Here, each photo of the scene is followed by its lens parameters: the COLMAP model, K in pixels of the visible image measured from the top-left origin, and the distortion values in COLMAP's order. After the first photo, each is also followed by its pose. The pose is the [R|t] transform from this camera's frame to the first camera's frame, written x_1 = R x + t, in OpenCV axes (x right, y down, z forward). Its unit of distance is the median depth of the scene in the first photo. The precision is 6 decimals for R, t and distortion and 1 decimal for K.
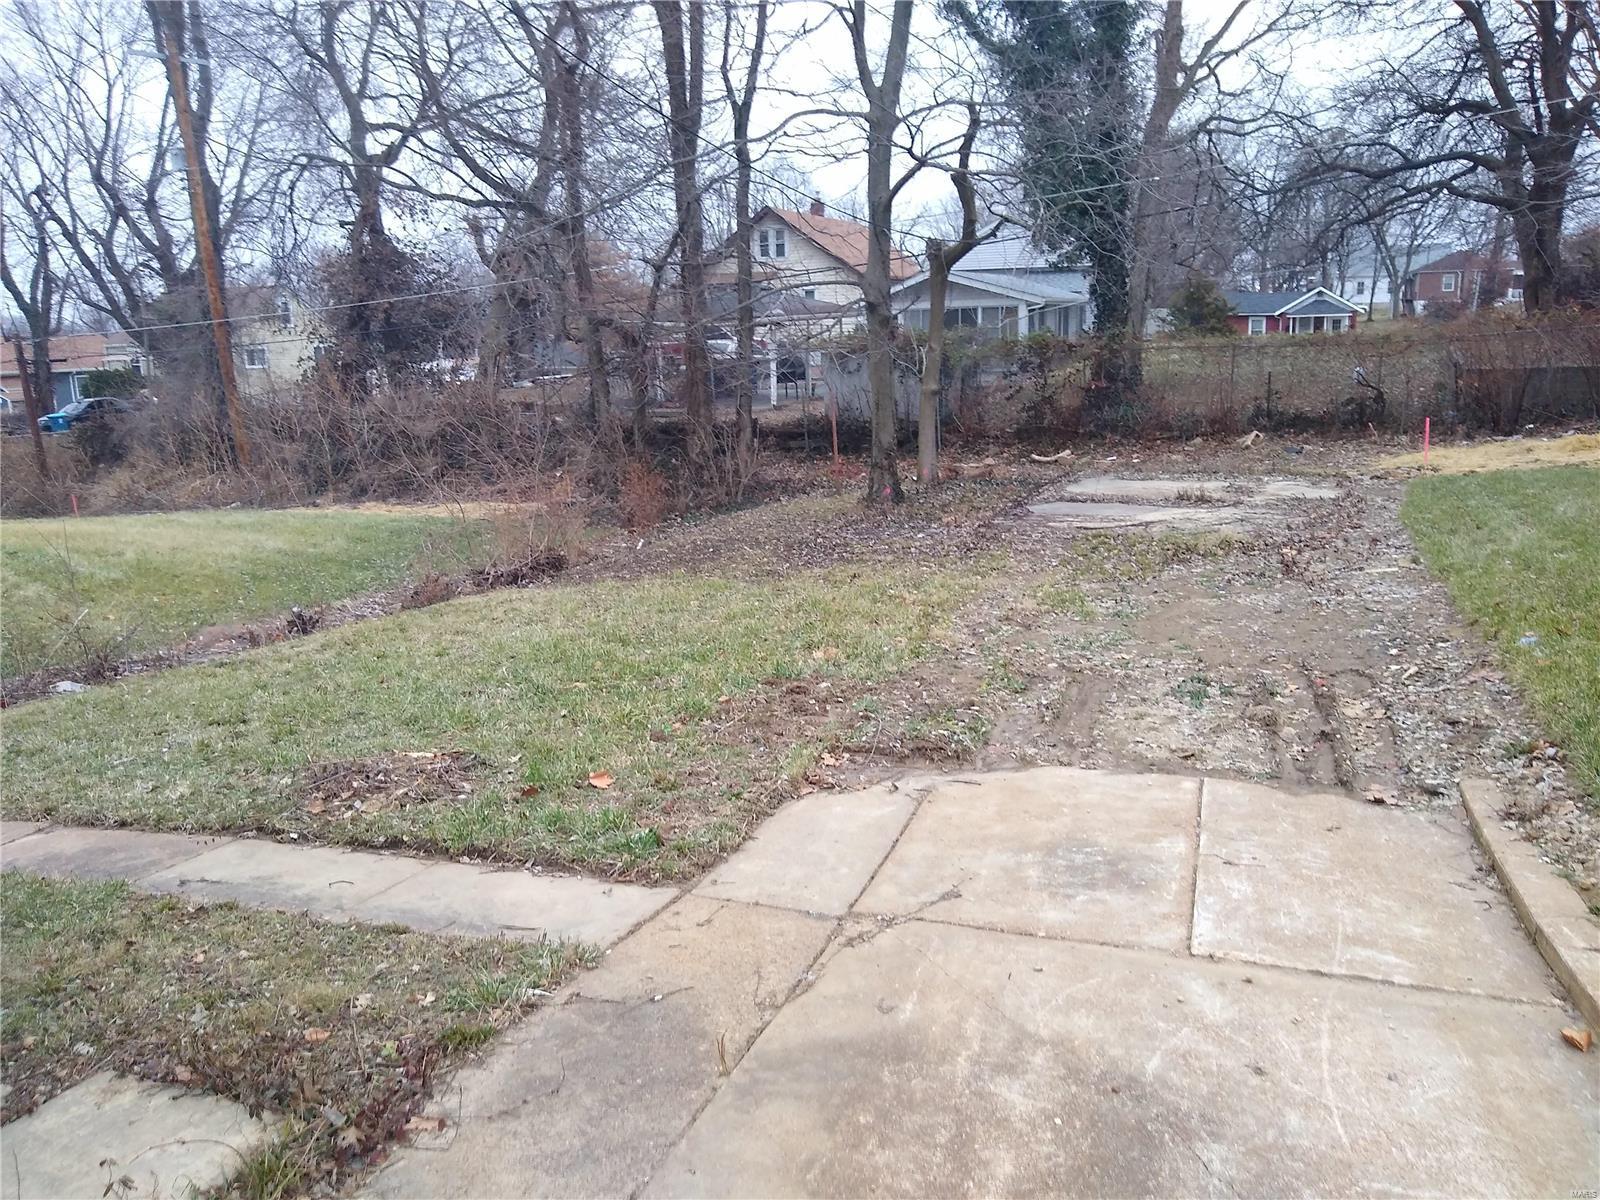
lens RADIAL K [[1249.4, 0, 800.0], [0, 1249.4, 600.0], [0, 0, 1]] dist [-0.018597, 0.013905]
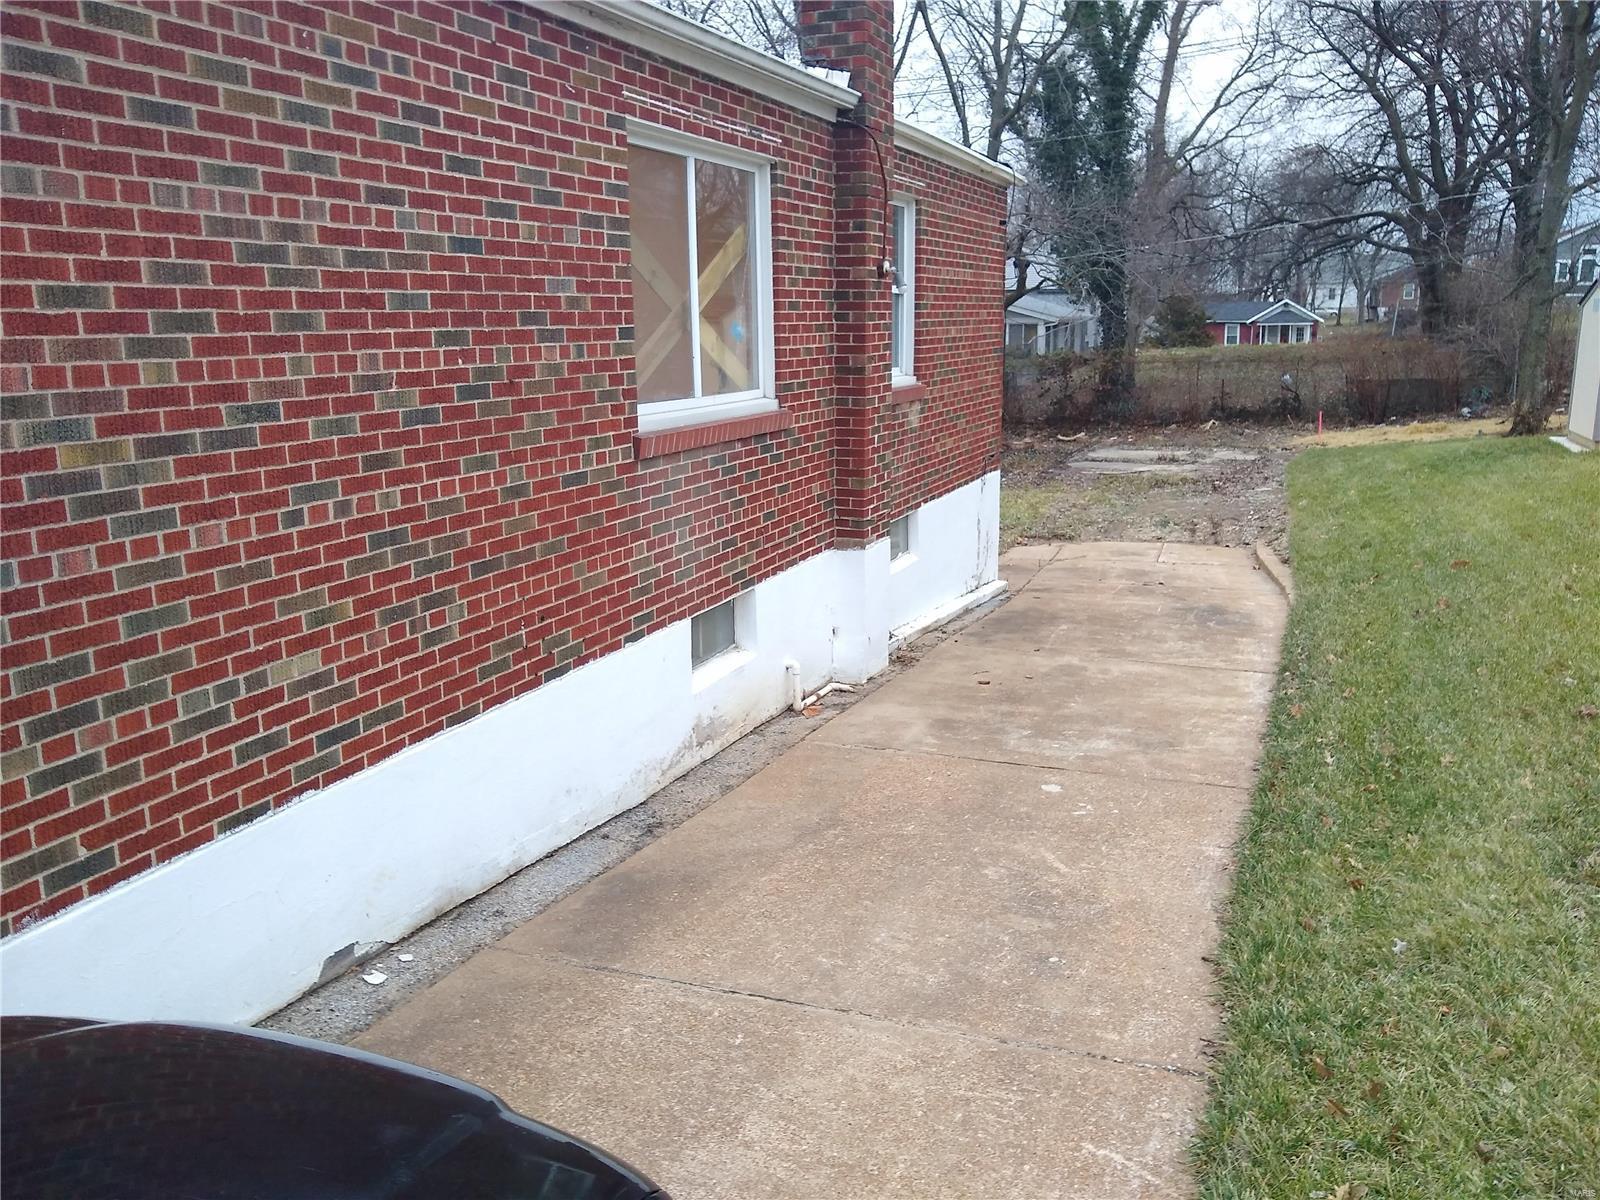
lens RADIAL K [[1249.4, 0, 800.0], [0, 1249.4, 600.0], [0, 0, 1]] dist [-0.018597, 0.013905]
pose [[0.999904, 0.006403, 0.012319, -0.135259], [-0.006474, 0.999963, 0.005707, 0.070651], [-0.012282, -0.005786, 0.999908, -0.459025]]
